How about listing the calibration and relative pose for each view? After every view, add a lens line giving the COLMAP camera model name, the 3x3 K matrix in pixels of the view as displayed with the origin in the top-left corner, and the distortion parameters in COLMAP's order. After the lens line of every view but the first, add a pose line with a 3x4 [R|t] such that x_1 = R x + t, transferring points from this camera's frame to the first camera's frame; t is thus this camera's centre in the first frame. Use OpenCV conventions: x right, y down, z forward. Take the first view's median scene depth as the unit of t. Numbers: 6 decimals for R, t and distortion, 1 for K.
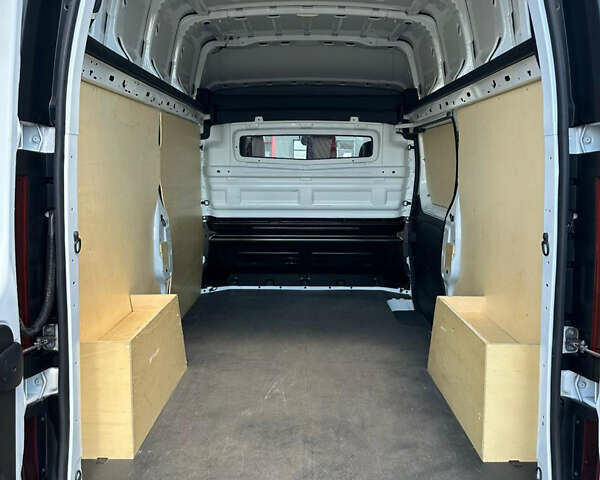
lens RADIAL K [[567.9, 0, 300.0], [0, 567.9, 240.0], [0, 0, 1]] dist [0.182415, -0.434698]
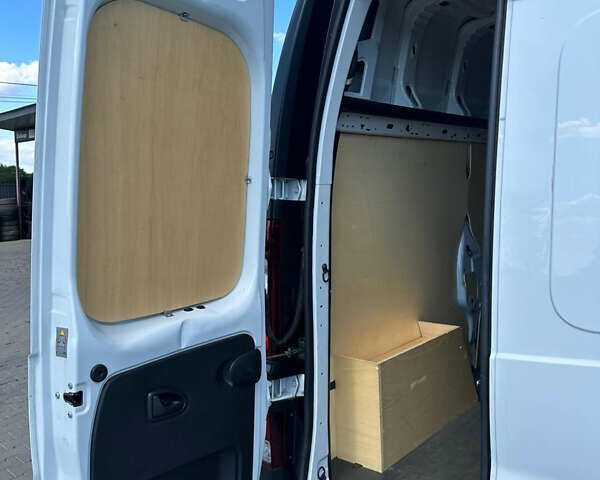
lens RADIAL K [[567.9, 0, 300.0], [0, 567.9, 240.0], [0, 0, 1]] dist [0.182415, -0.434698]
pose [[0.766102, 0.024071, -0.642268, 0.181355], [-0.044394, 0.998894, -0.015518, -0.023666], [0.641183, 0.040401, 0.766323, 0.029975]]
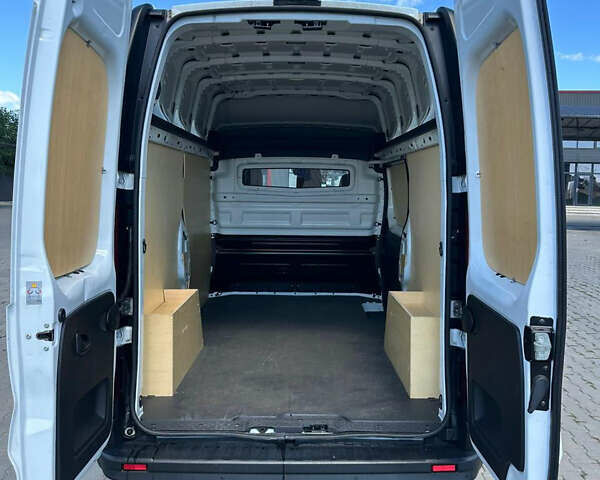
lens RADIAL K [[567.9, 0, 300.0], [0, 567.9, 240.0], [0, 0, 1]] dist [0.182415, -0.434698]
pose [[0.999941, 0.006320, 0.008867, 0.012011], [-0.005979, 0.999261, -0.037979, 0.023782], [-0.009101, 0.037923, 0.999239, -0.303832]]
